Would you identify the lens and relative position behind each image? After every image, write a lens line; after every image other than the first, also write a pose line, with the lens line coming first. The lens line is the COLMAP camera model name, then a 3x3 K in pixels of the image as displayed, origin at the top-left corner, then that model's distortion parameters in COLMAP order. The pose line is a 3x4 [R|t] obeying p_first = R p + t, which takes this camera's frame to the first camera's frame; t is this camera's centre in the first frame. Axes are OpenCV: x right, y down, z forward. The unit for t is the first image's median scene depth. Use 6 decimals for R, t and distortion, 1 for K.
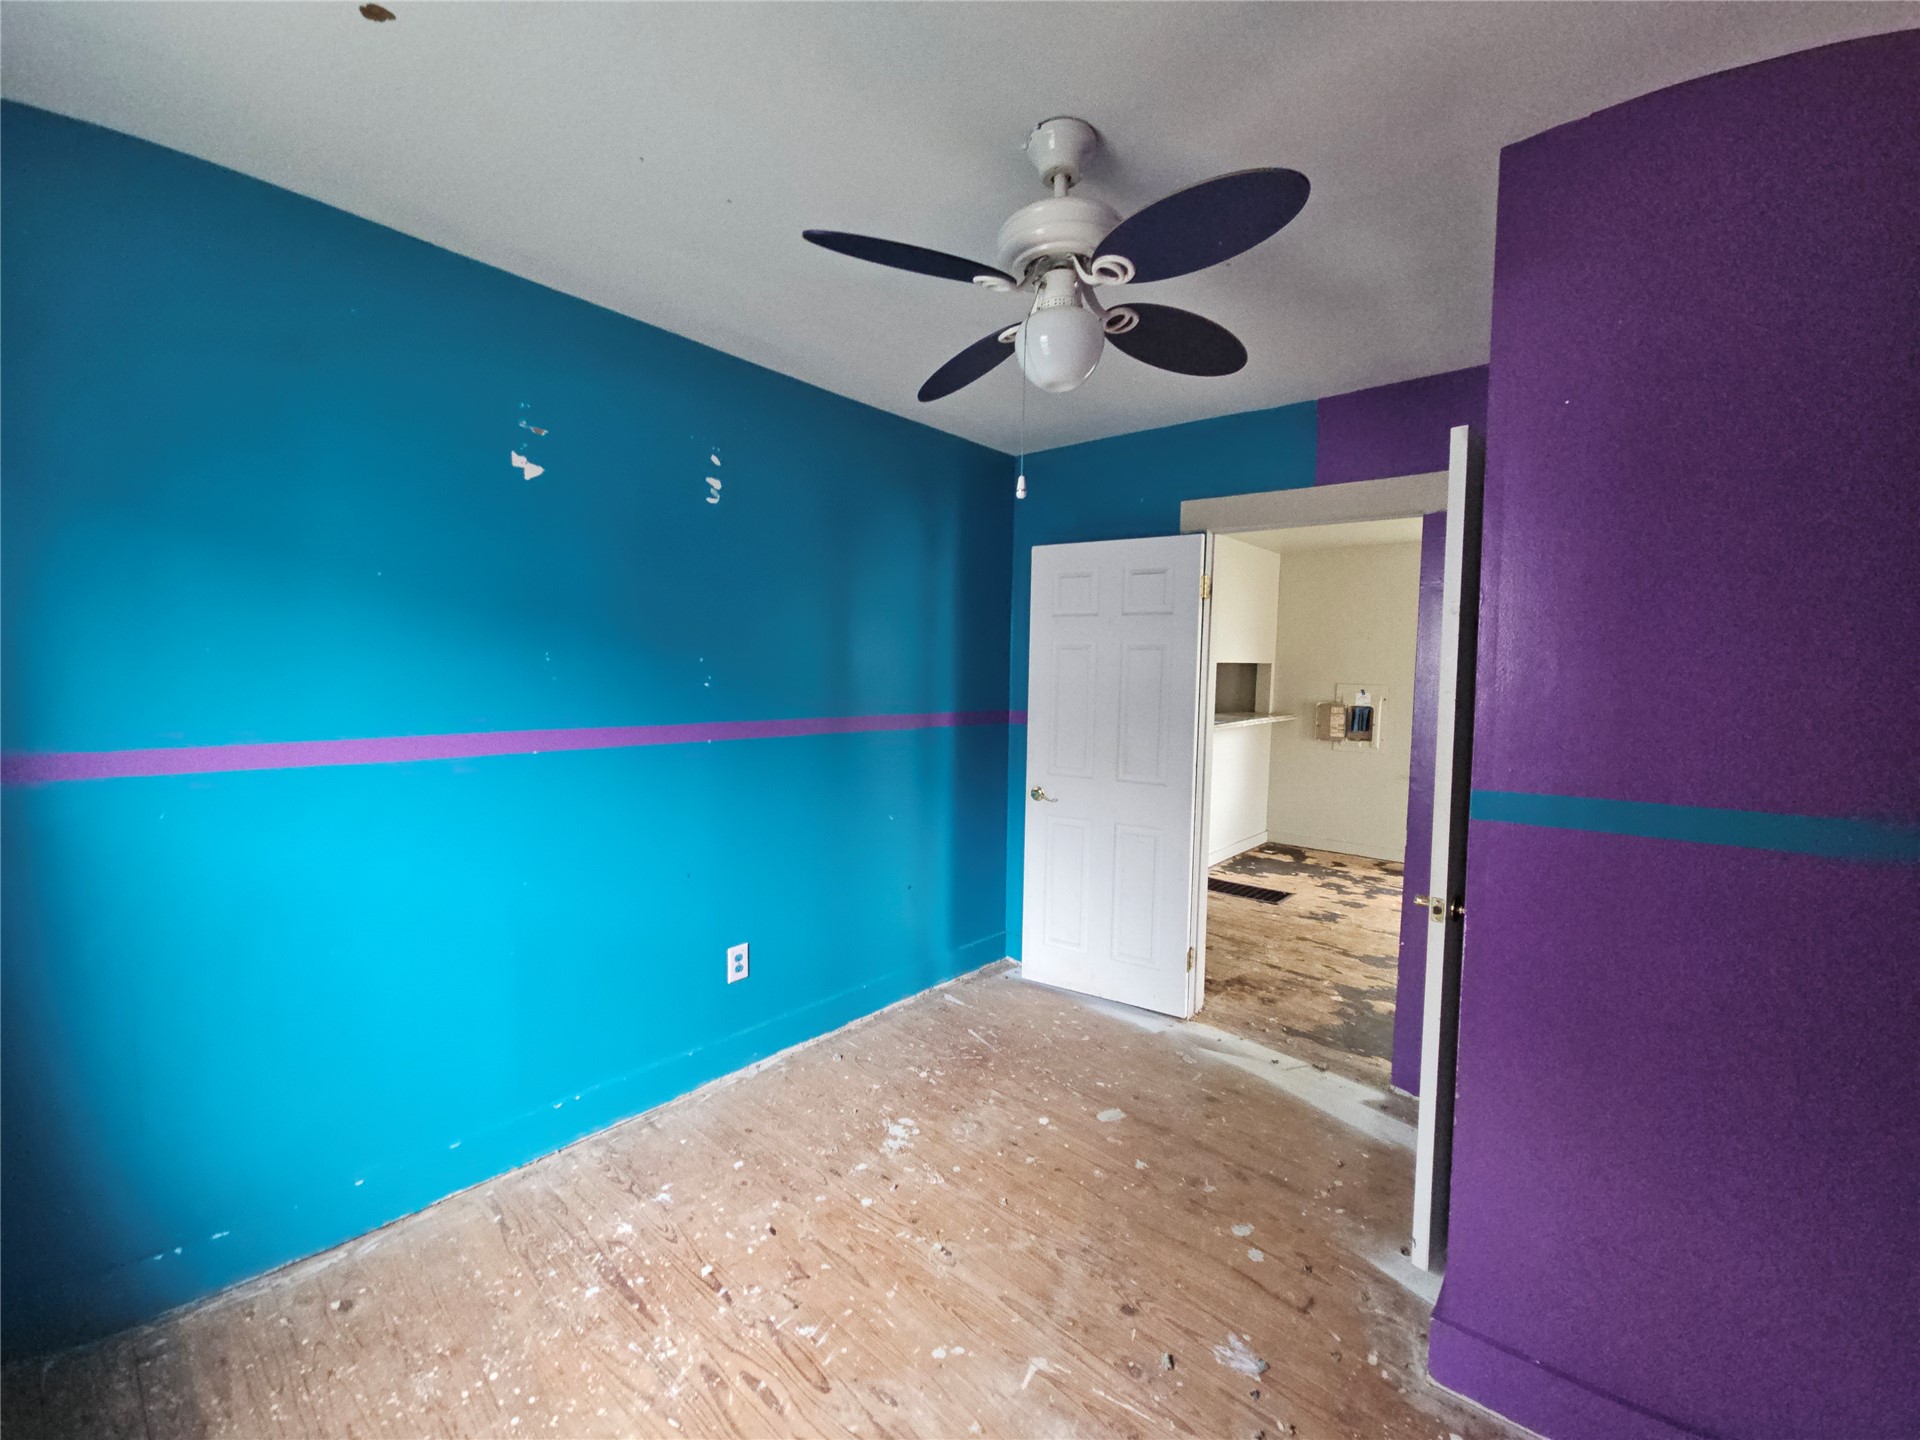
lens RADIAL K [[775.0, 0, 956.4], [0, 775.0, 715.6], [0, 0, 1]] dist [0.001825, -0.003749]
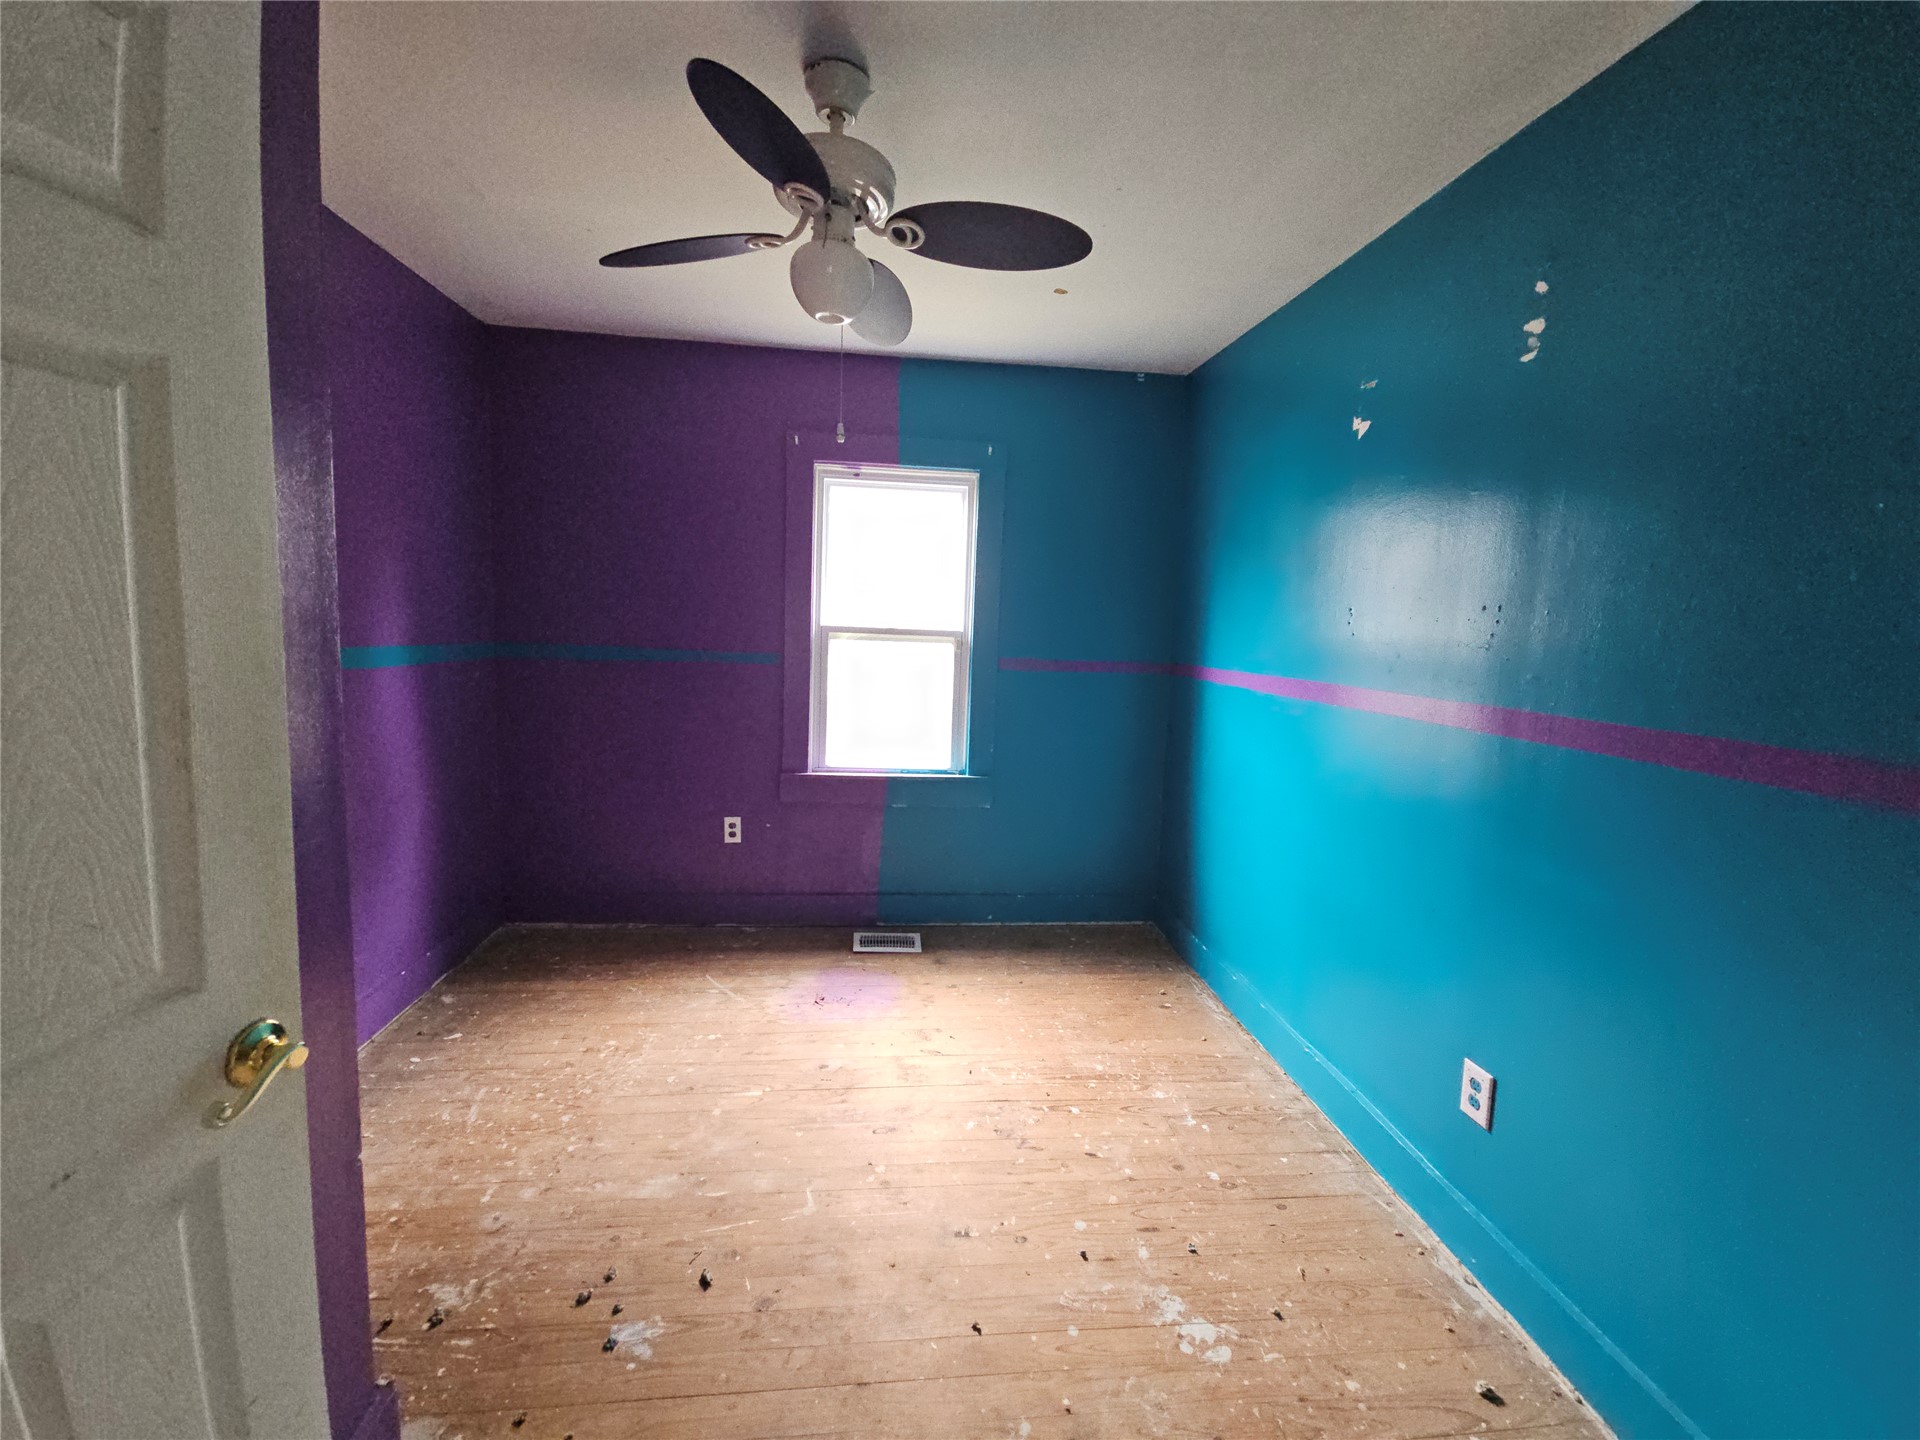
lens RADIAL K [[775.0, 0, 956.4], [0, 775.0, 715.6], [0, 0, 1]] dist [0.001825, -0.003749]
pose [[-0.674314, 0.043703, -0.737150, 0.529901], [-0.095522, 0.984698, 0.145759, -0.039321], [0.732240, 0.168701, -0.659821, 1.237507]]
